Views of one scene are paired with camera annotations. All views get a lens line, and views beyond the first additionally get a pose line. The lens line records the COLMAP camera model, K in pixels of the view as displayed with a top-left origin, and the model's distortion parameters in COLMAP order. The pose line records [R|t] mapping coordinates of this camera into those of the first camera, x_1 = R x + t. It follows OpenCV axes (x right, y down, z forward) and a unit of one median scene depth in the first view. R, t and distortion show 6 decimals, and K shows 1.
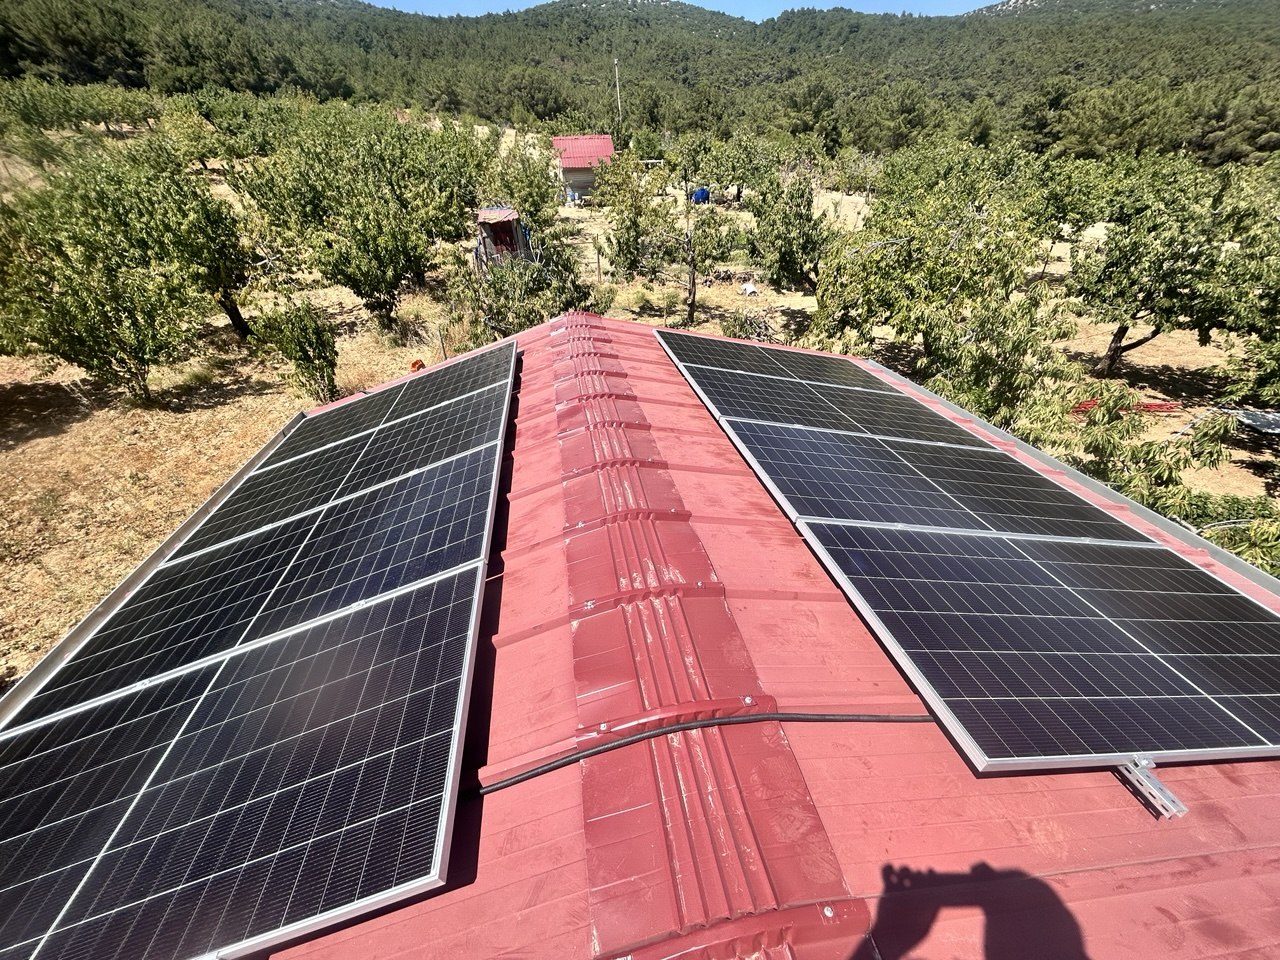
lens RADIAL K [[510.8, 0, 640.0], [0, 510.8, 480.0], [0, 0, 1]] dist [0.001372, 0.000178]
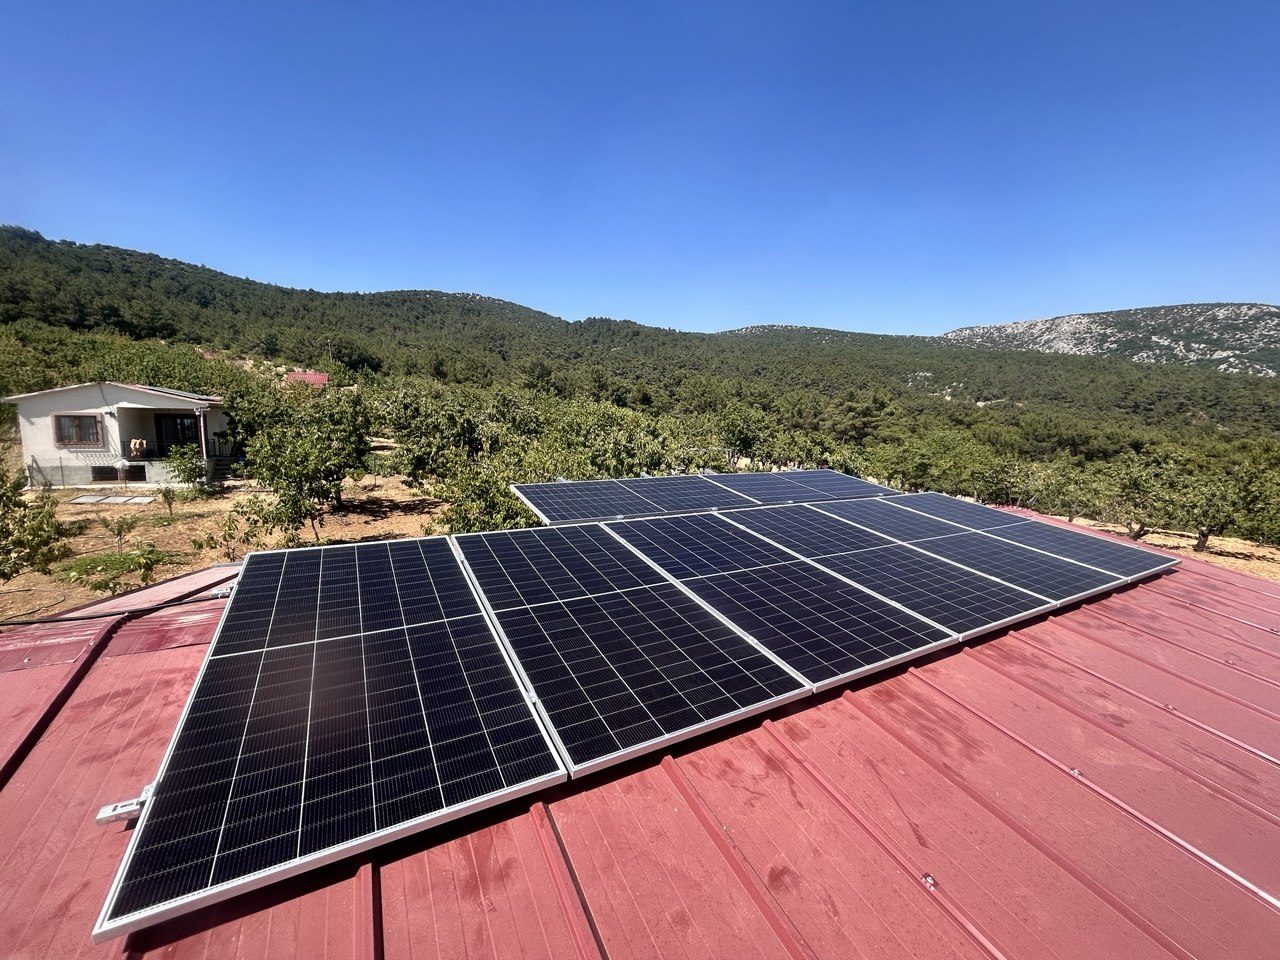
lens RADIAL K [[510.8, 0, 640.0], [0, 510.8, 480.0], [0, 0, 1]] dist [0.001372, 0.000178]
pose [[0.956379, 0.020343, 0.291419, 0.128793], [0.101654, 0.912052, -0.397276, 0.130210], [-0.273871, 0.409571, 0.870199, -0.187550]]
